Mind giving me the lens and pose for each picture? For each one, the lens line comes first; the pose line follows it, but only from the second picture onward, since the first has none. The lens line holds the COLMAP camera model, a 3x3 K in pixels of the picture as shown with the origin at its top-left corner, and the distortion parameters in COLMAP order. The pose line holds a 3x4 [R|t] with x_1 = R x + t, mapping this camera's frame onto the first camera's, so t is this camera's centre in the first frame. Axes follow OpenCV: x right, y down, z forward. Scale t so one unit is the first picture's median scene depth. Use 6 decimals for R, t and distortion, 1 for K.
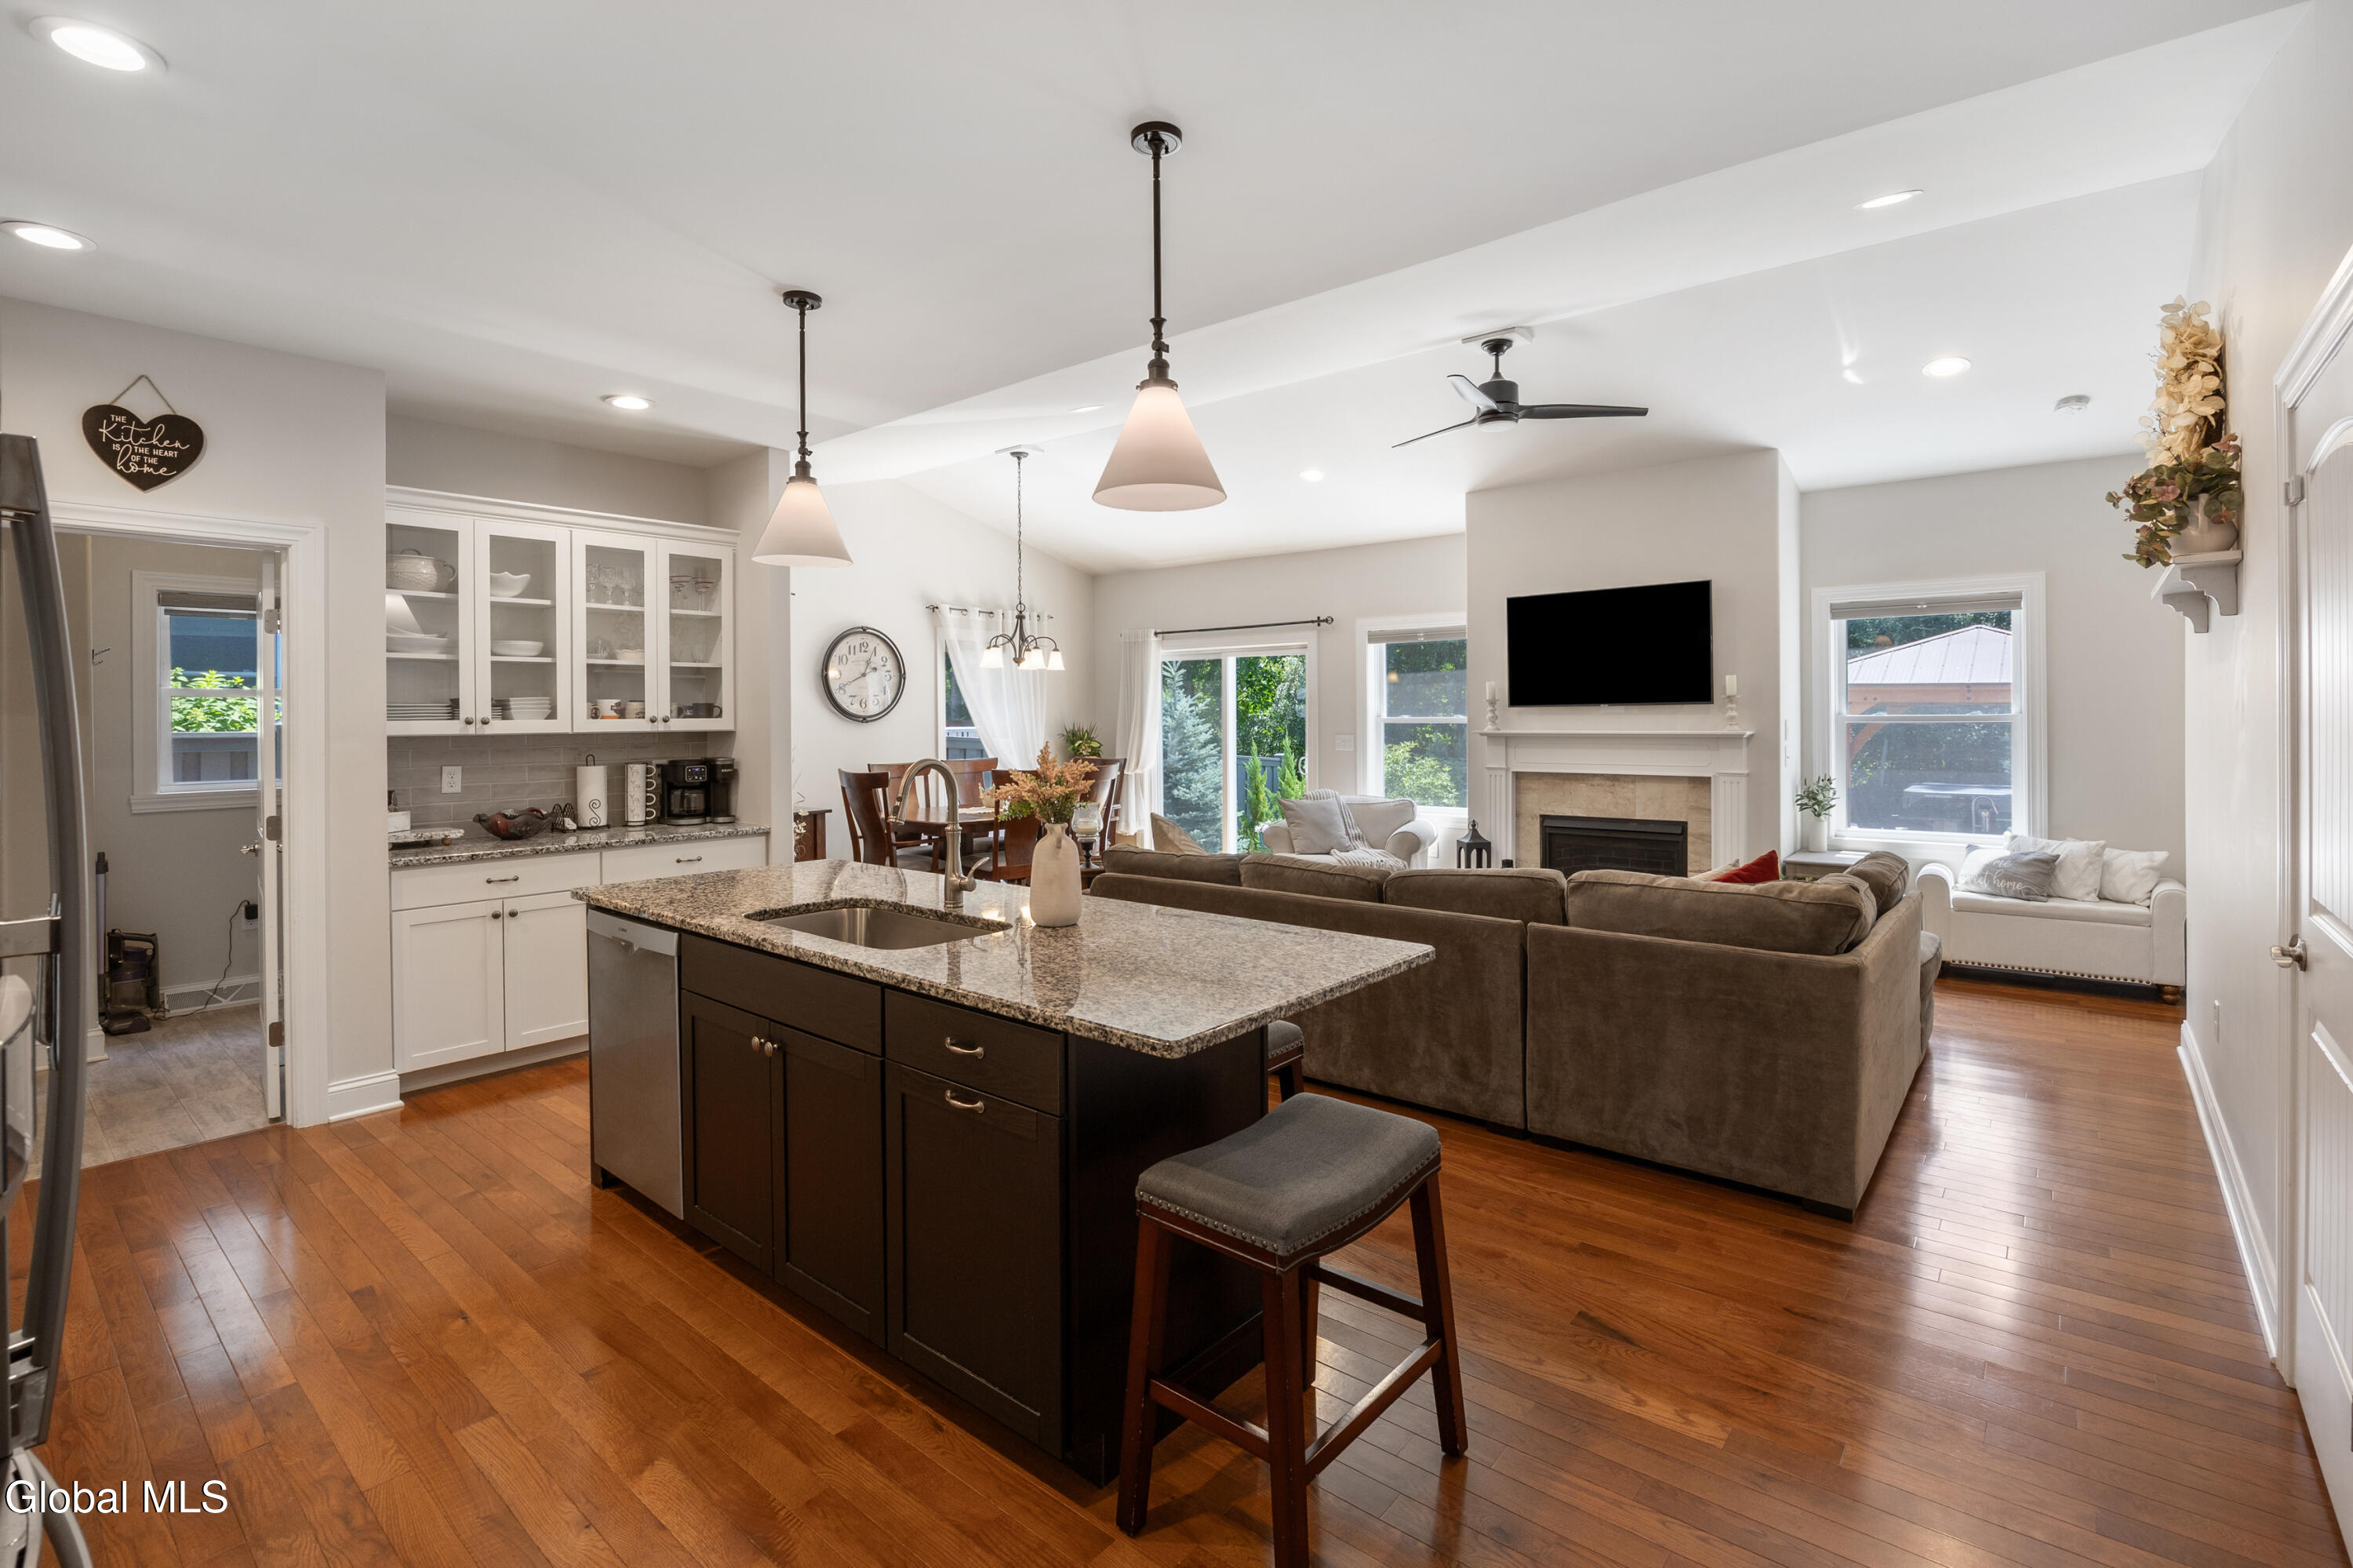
lens RADIAL K [[1086.1, 0, 1176.2], [0, 1086.1, 725.9], [0, 0, 1]] dist [-0.009099, 0.000024]
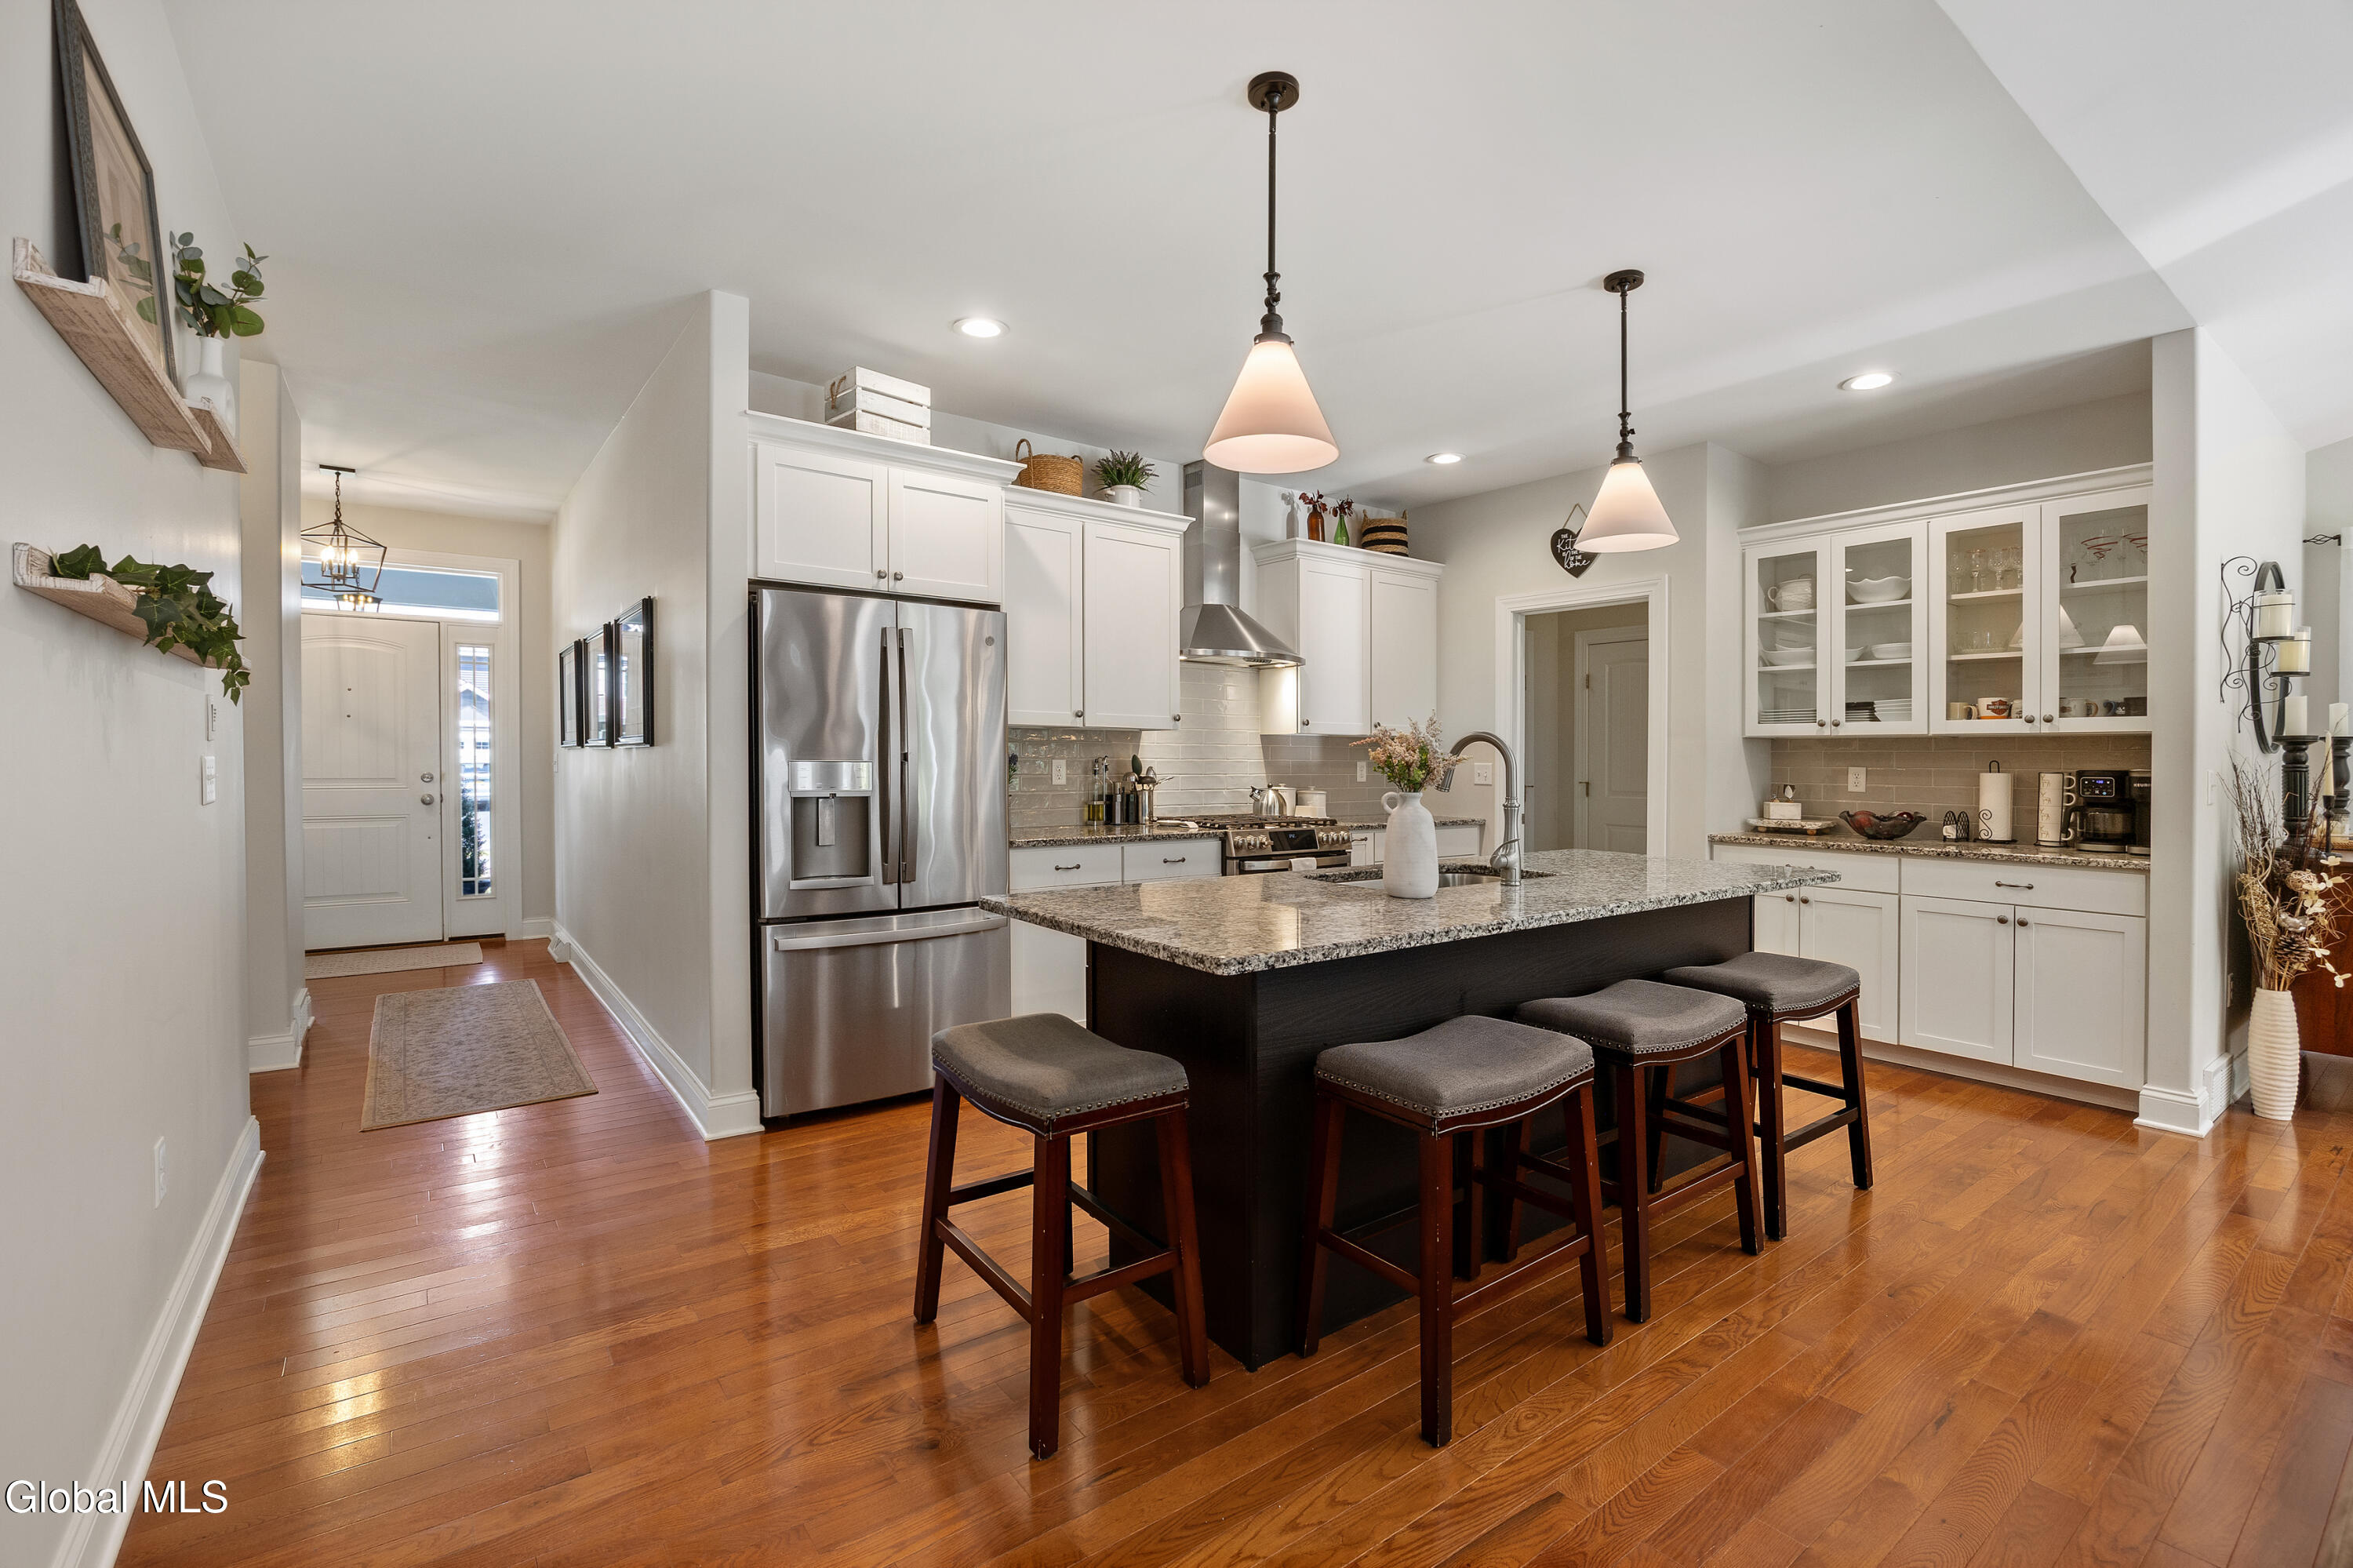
lens RADIAL K [[1014.2, 0, 1178.7], [0, 1014.2, 760.5], [0, 0, 1]] dist [-0.017598, -0.000037]
pose [[-0.209844, 0.007143, -0.977709, 0.415382], [-0.018266, 0.999770, 0.011224, 0.029387], [0.977564, 0.020214, -0.209665, 0.509082]]
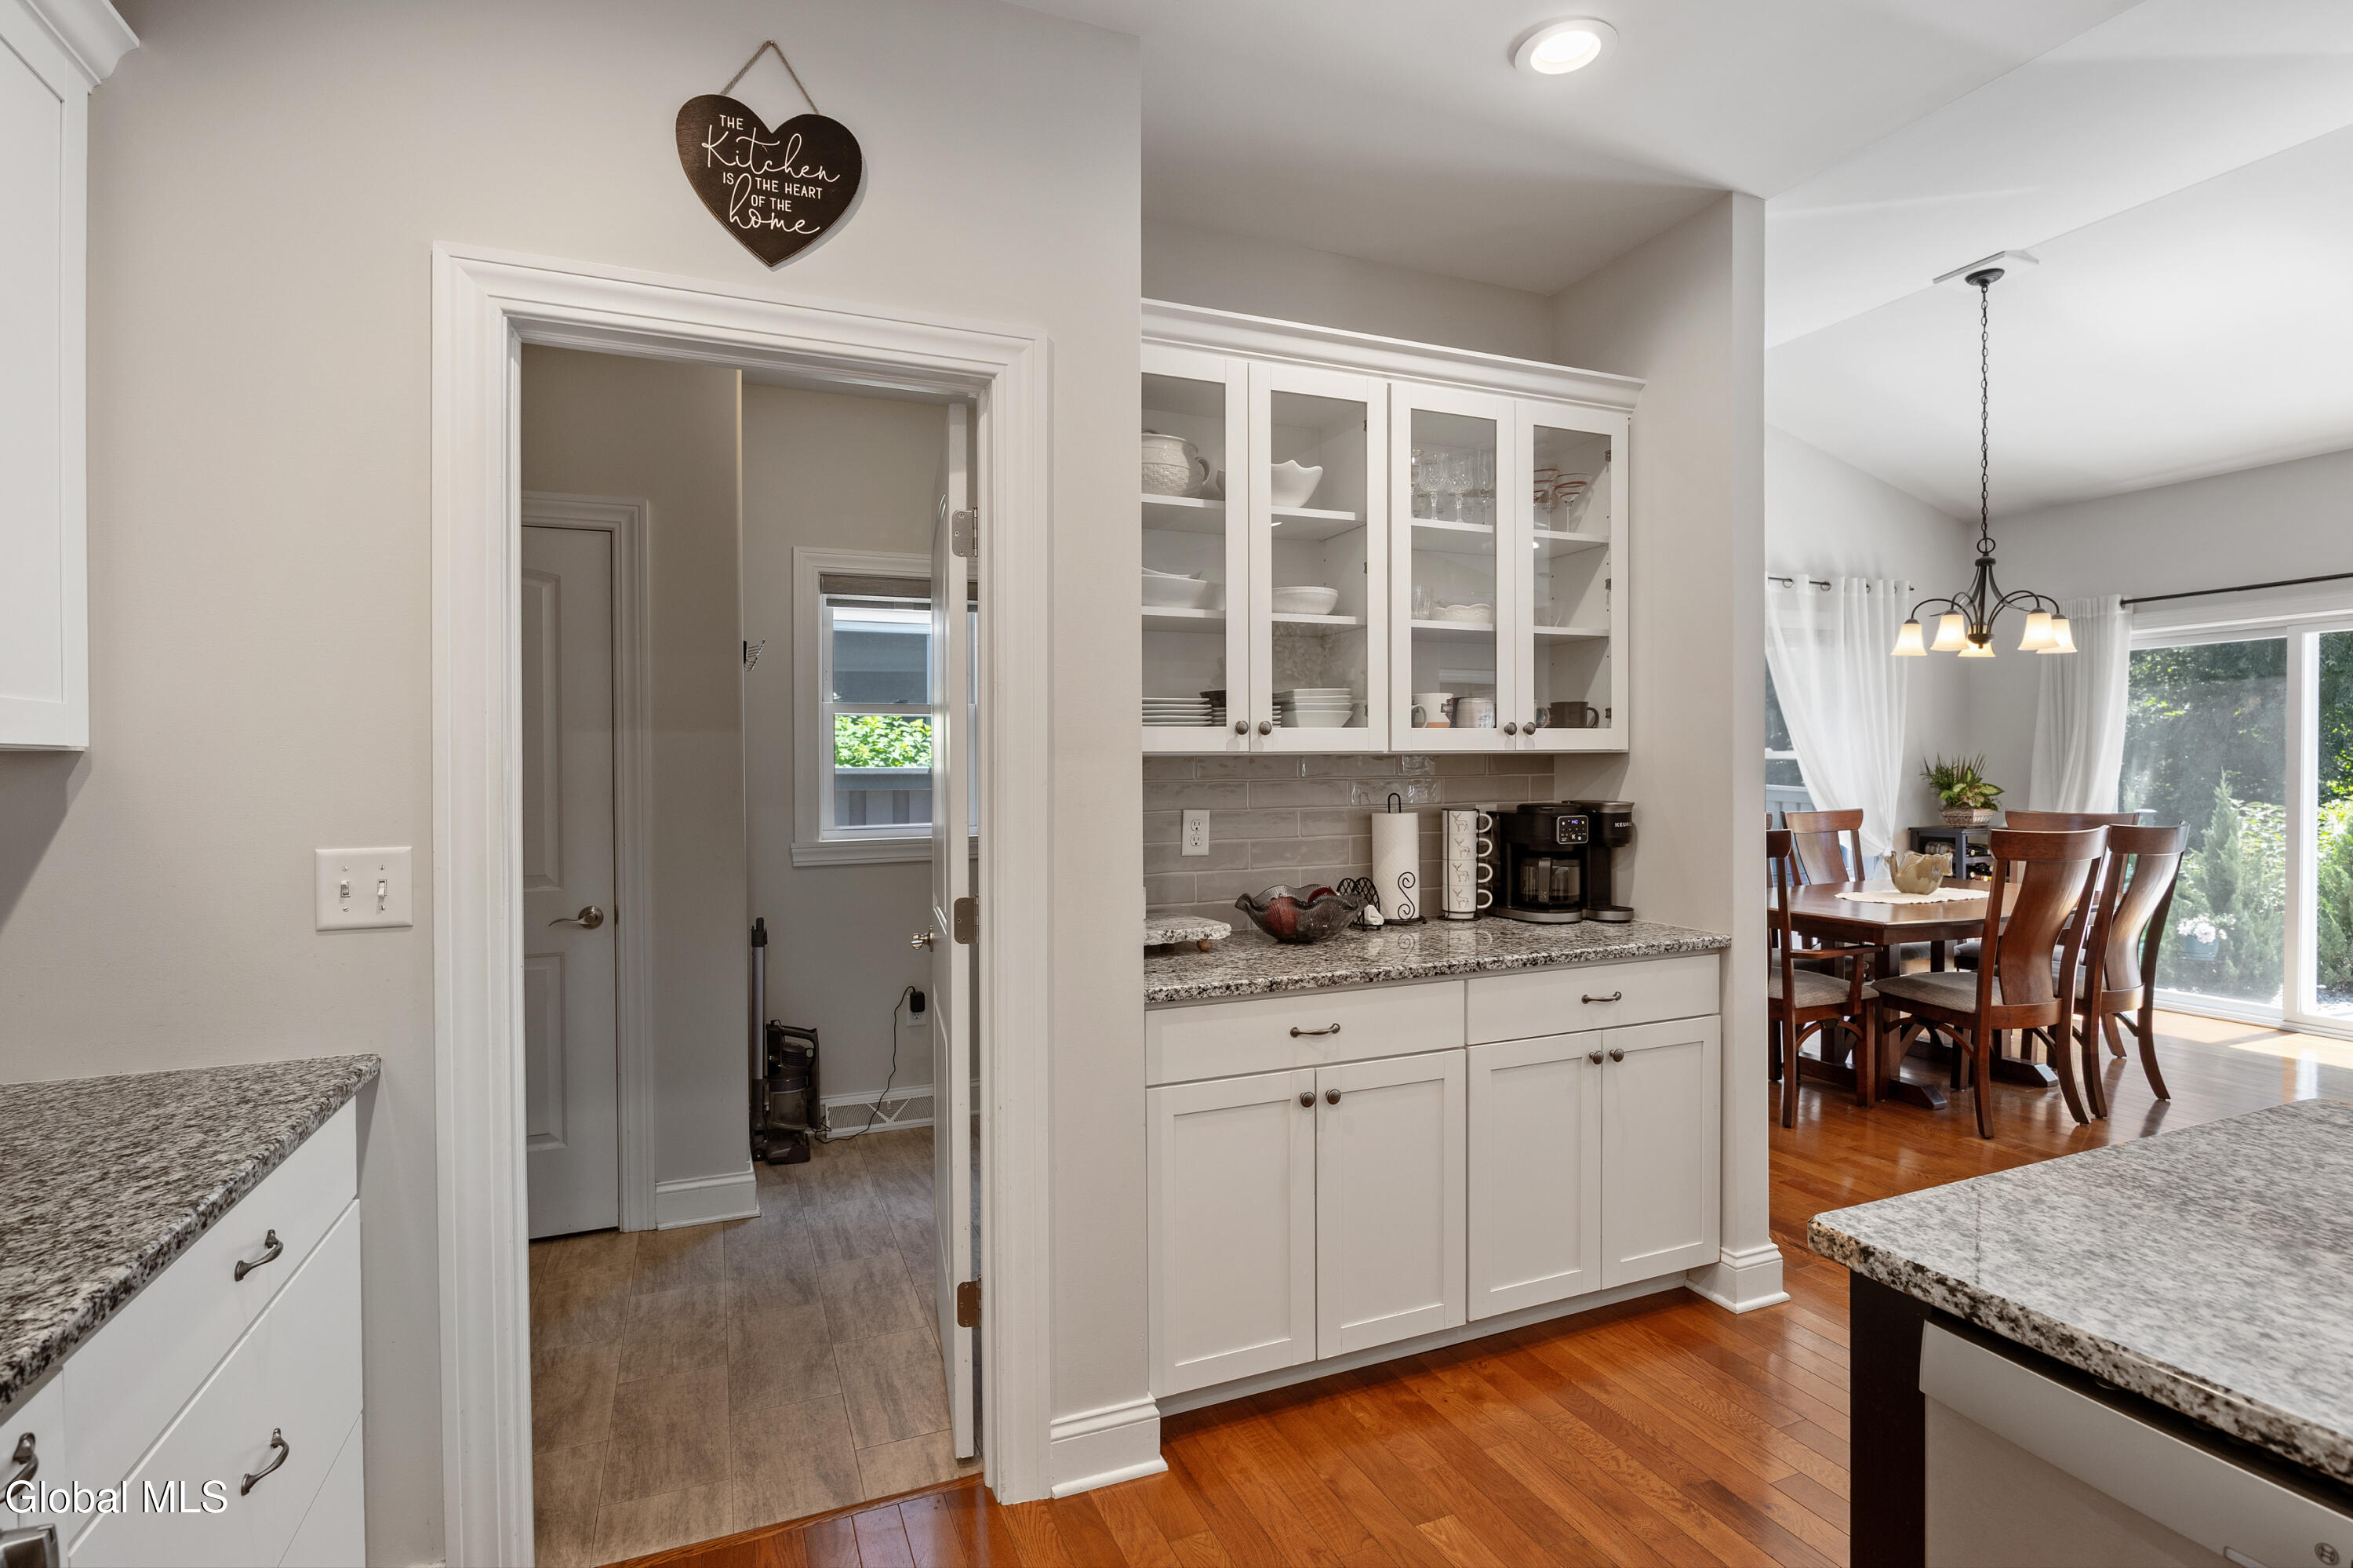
lens RADIAL K [[1158.2, 0, 1206.8], [0, 1158.2, 776.3], [0, 0, 1]] dist [-0.004152, -0.000845]
pose [[0.899716, 0.000718, -0.436476, -0.361307], [-0.000465, 1.000000, 0.000684, 0.017141], [0.436476, -0.000413, 0.899716, 0.404685]]
